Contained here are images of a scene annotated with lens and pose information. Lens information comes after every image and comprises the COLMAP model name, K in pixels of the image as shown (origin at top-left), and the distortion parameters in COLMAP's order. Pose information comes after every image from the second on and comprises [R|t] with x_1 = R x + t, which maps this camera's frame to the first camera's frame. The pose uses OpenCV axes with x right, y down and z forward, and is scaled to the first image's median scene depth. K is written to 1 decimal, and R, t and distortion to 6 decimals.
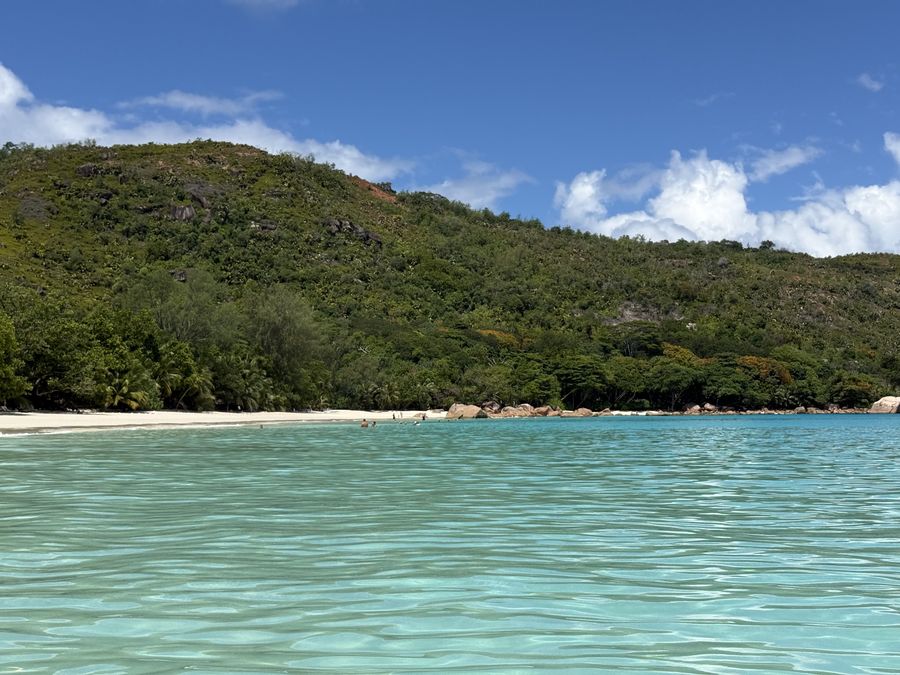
lens RADIAL K [[1250.3, 0, 450.0], [0, 1250.3, 337.5], [0, 0, 1]] dist [0.115545, -0.002565]
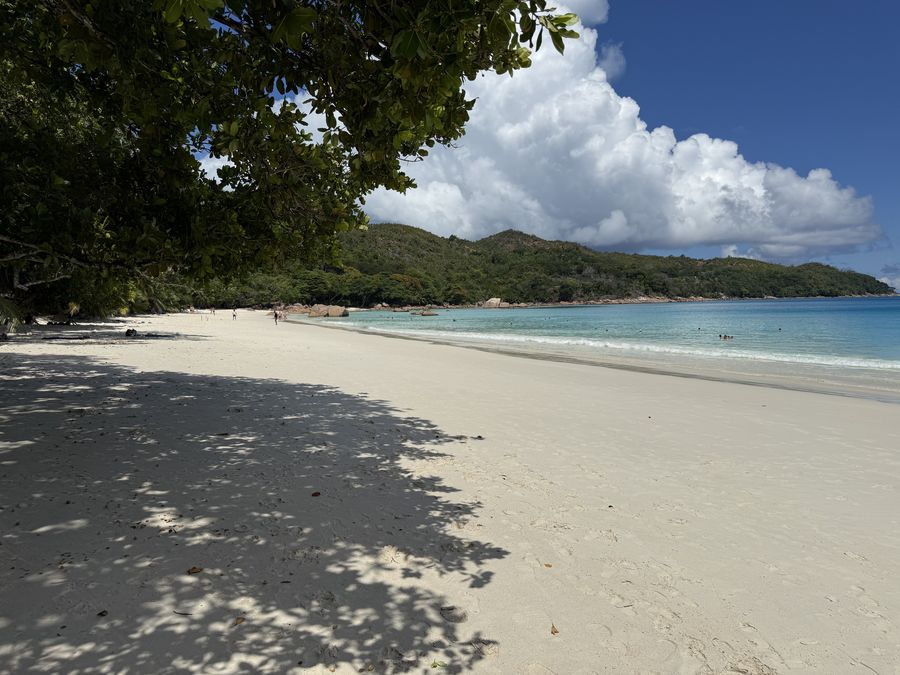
lens RADIAL K [[632.8, 0, 450.0], [0, 632.8, 337.5], [0, 0, 1]] dist [0.065155, 0.001271]
pose [[0.889332, -0.026475, 0.456494, -0.070798], [-0.023241, 0.994415, 0.102950, 0.008979], [-0.456671, -0.102166, 0.883750, 0.187305]]
